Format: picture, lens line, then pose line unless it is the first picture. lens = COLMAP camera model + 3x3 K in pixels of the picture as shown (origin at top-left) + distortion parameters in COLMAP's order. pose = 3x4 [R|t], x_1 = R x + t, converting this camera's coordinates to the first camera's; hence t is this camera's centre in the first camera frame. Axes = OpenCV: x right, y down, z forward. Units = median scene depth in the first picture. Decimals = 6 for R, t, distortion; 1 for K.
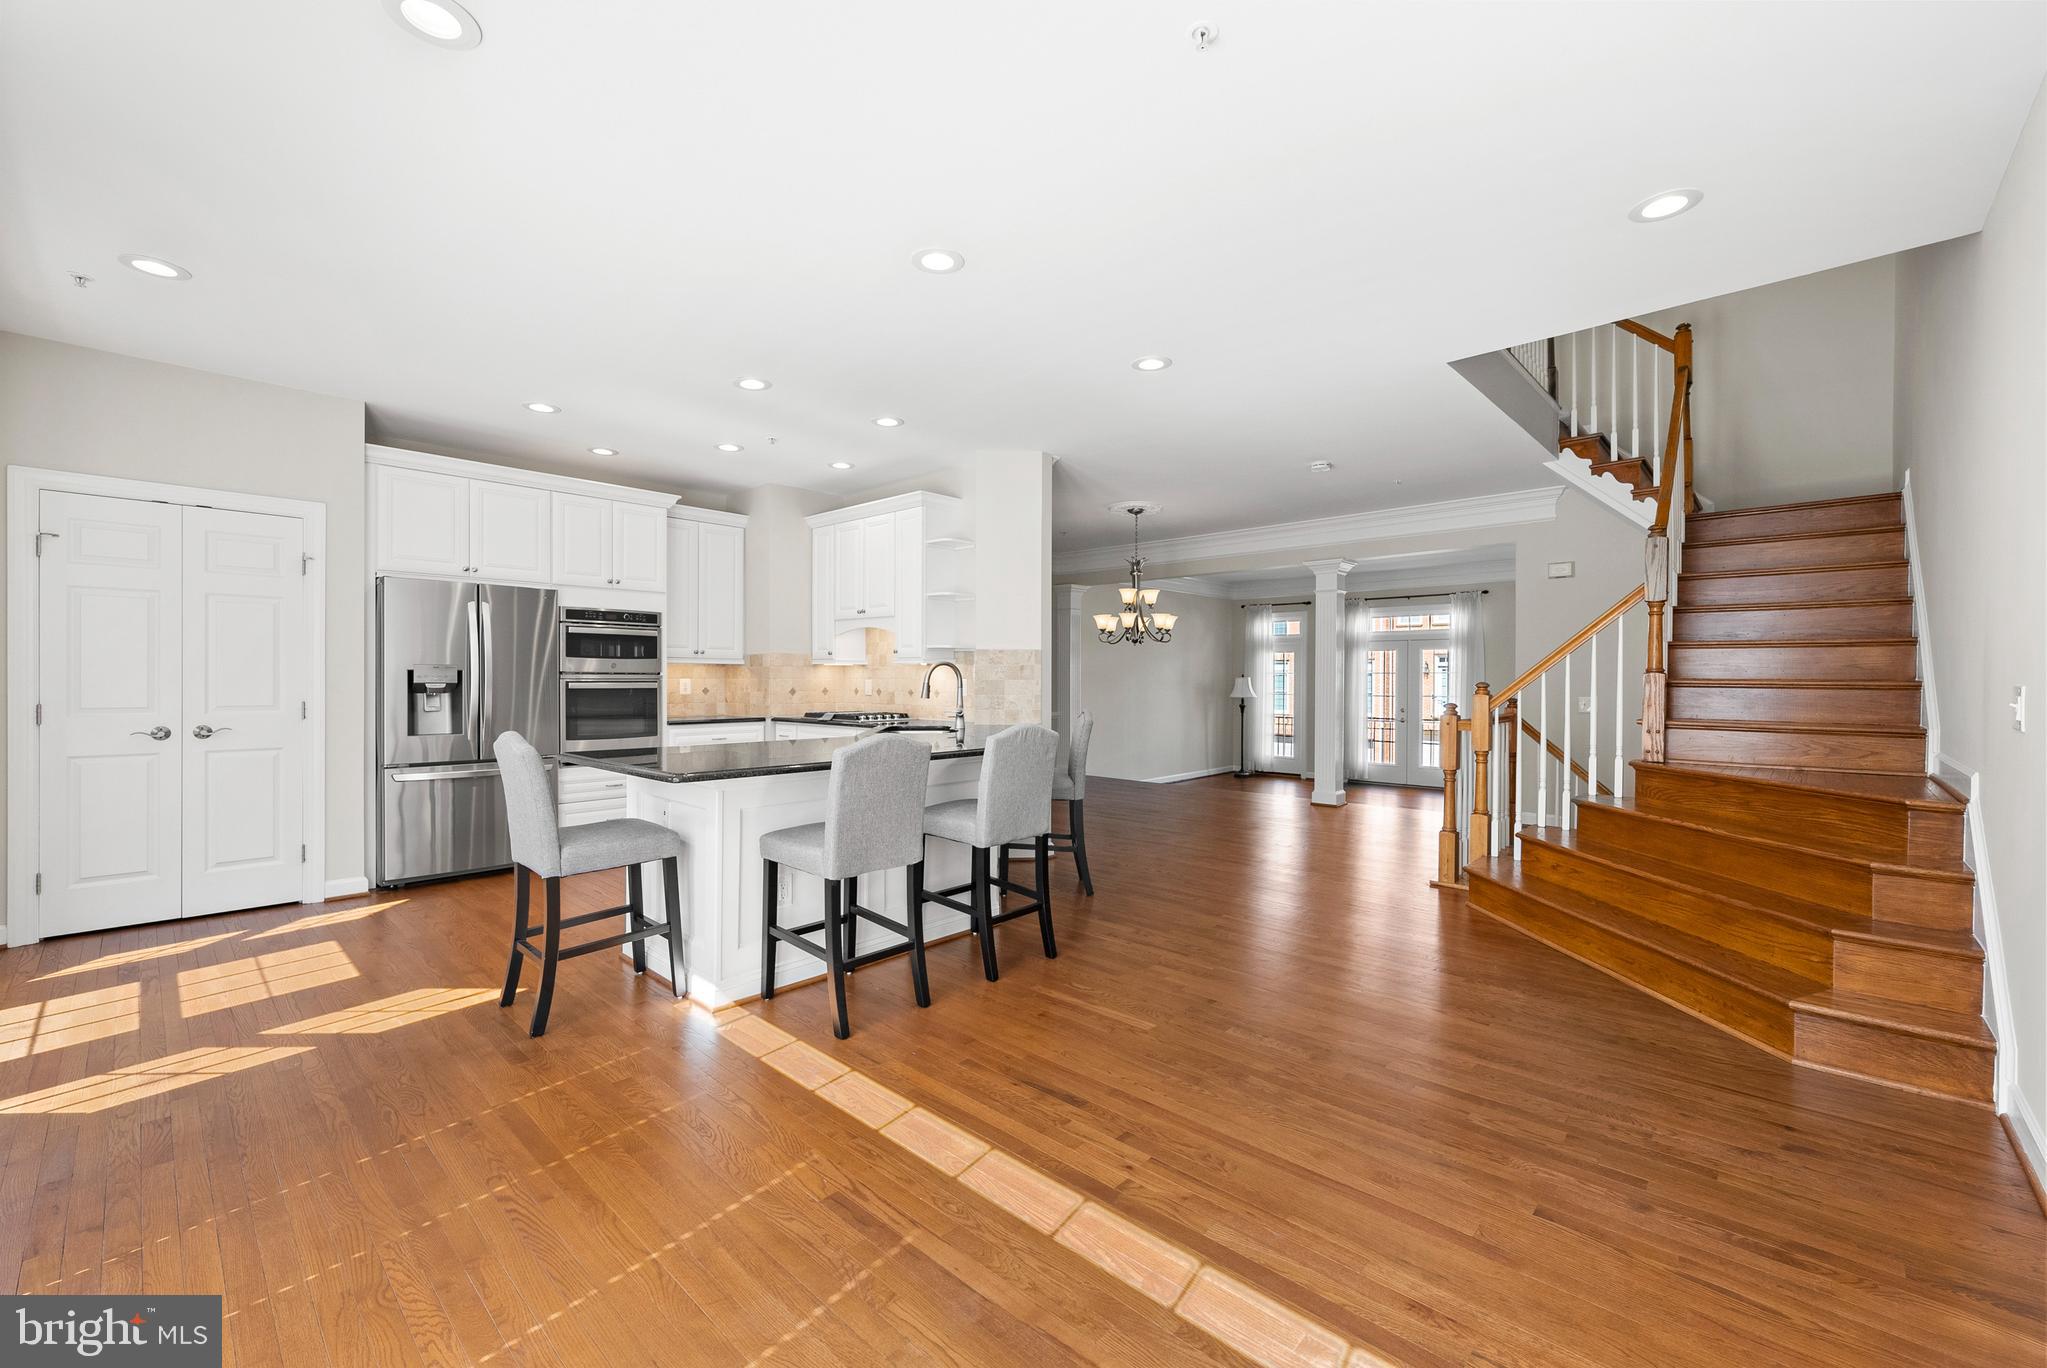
lens RADIAL K [[800.9, 0, 1012.0], [0, 800.9, 681.9], [0, 0, 1]] dist [-0.002357, 0.000644]
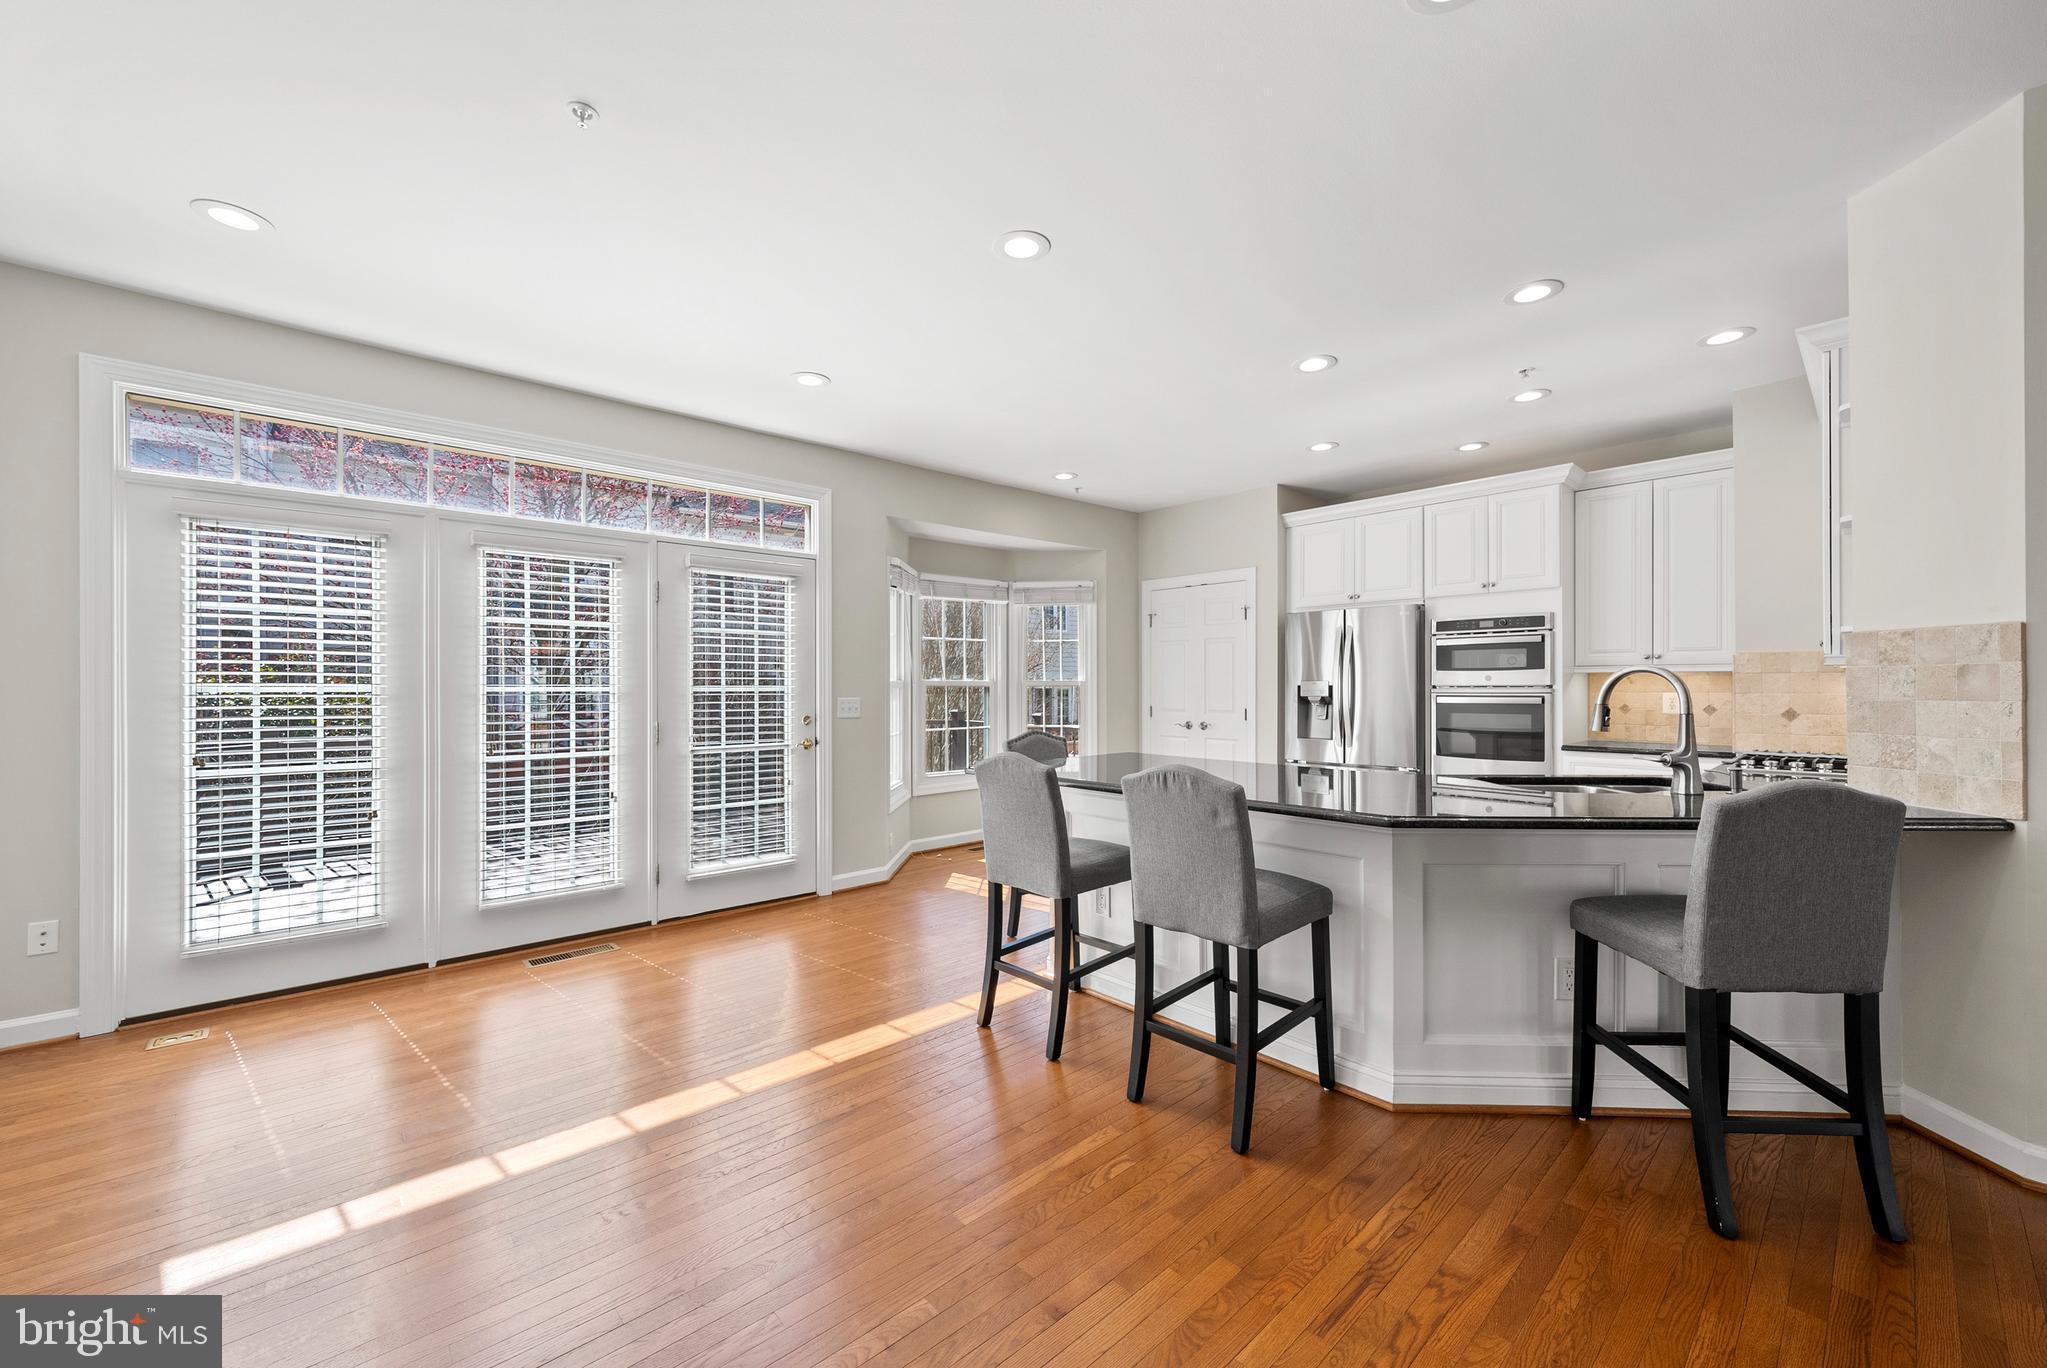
lens RADIAL K [[800.9, 0, 1043.4], [0, 800.9, 677.6], [0, 0, 1]] dist [-0.002357, 0.000644]
pose [[-0.055972, -0.013374, -0.998343, 0.425313], [-0.002078, 0.999910, -0.013279, -0.008126], [0.998430, 0.001331, -0.055994, 0.552199]]
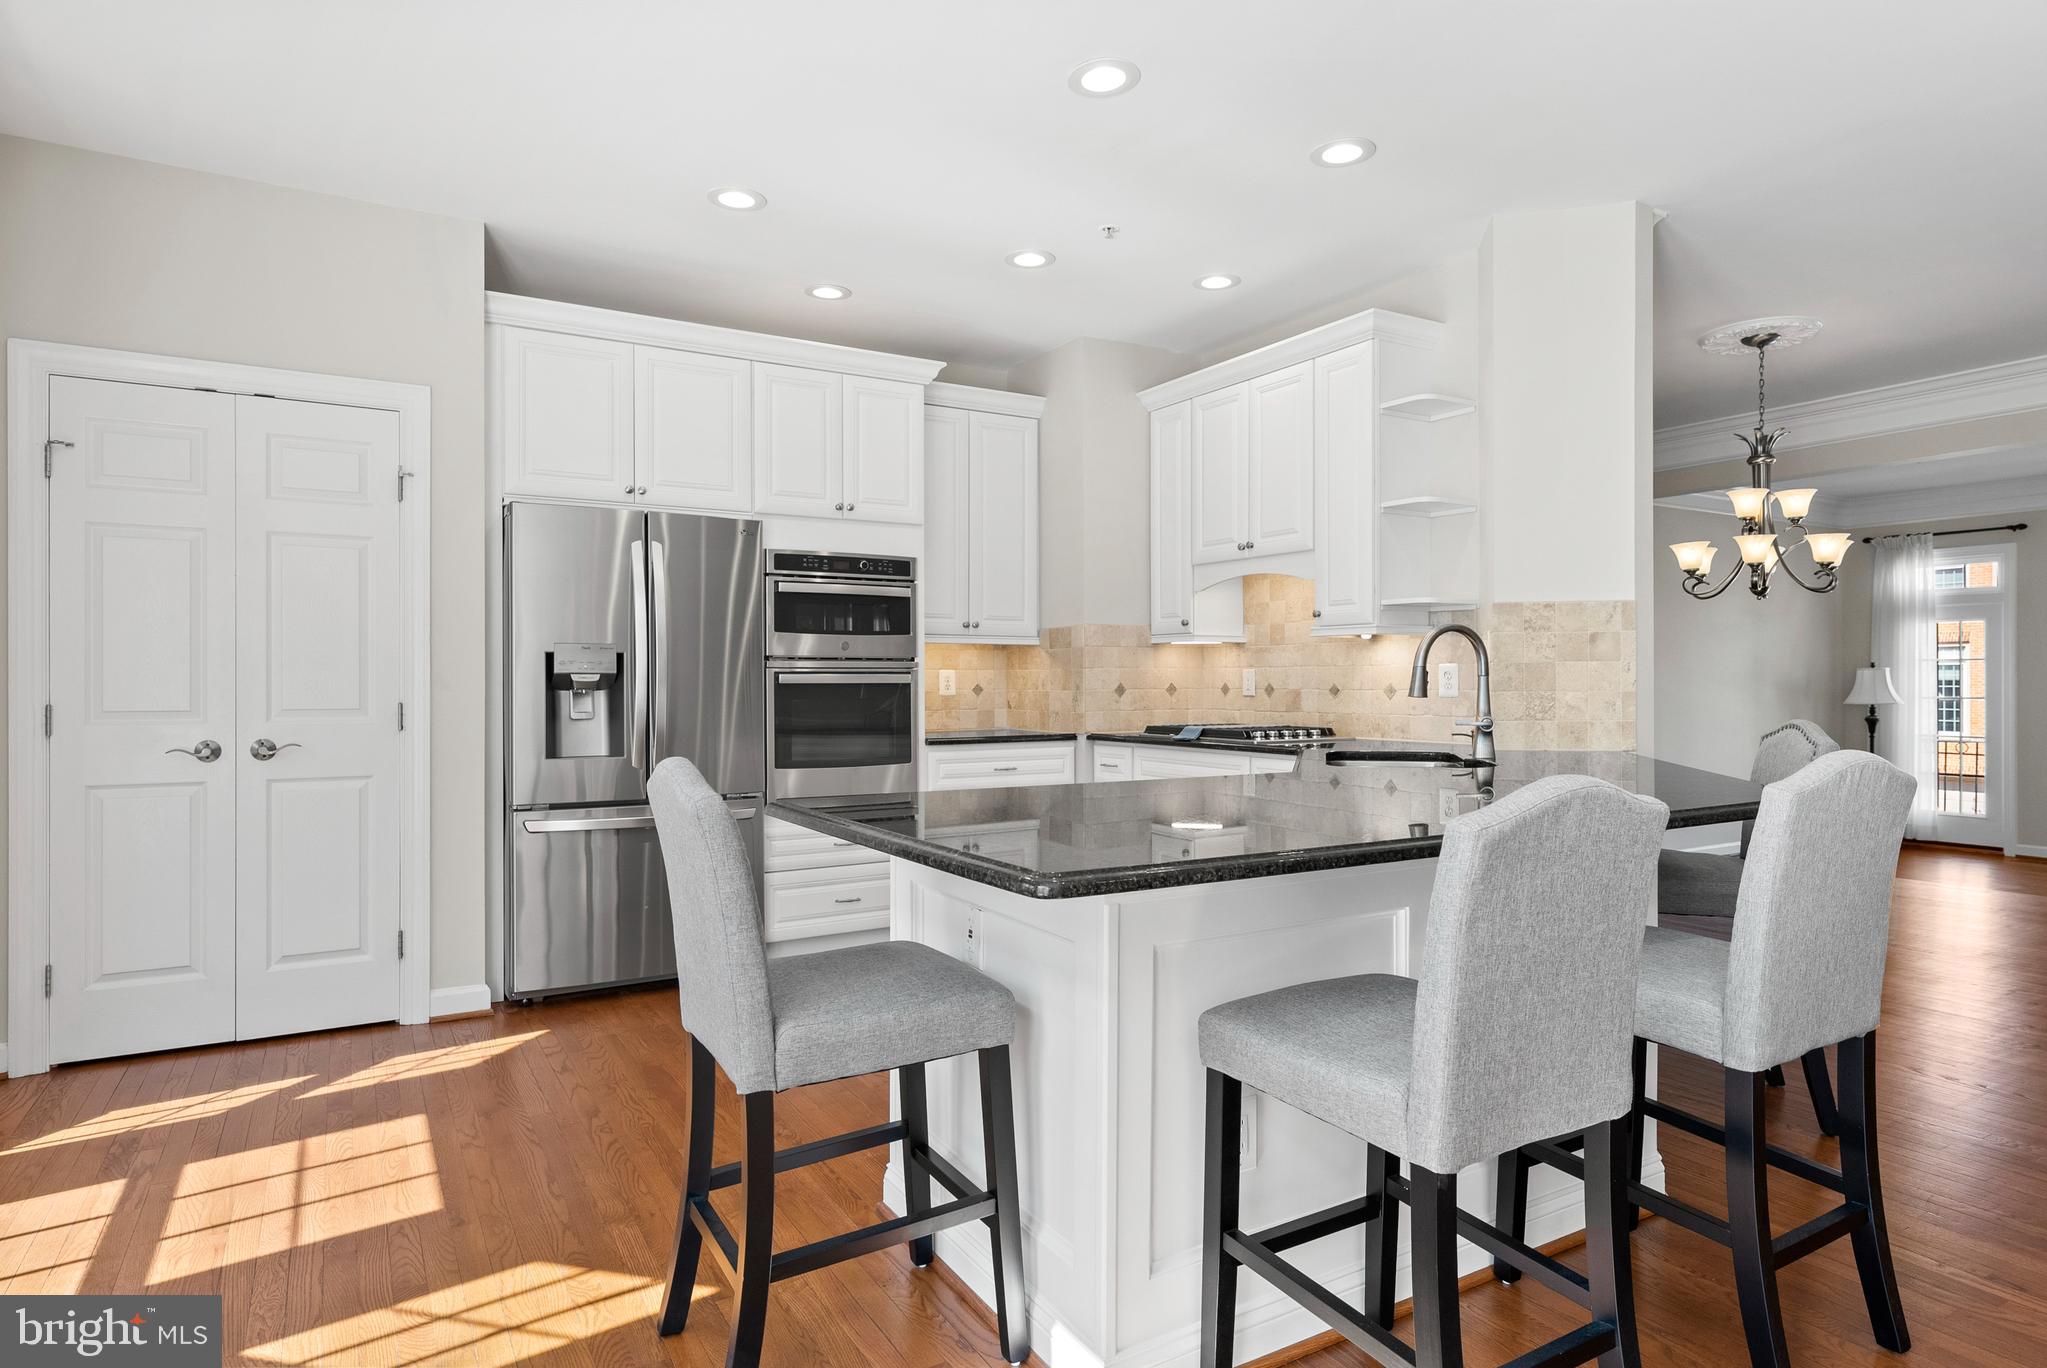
lens RADIAL K [[1123.8, 0, 1027.6], [0, 1123.8, 683.6], [0, 0, 1]] dist [0.002547, -0.002433]
pose [[0.960474, -0.005175, -0.278321, -0.128927], [0.004583, 0.999986, -0.002779, 0.011081], [0.278332, 0.001393, 0.960484, 0.222334]]
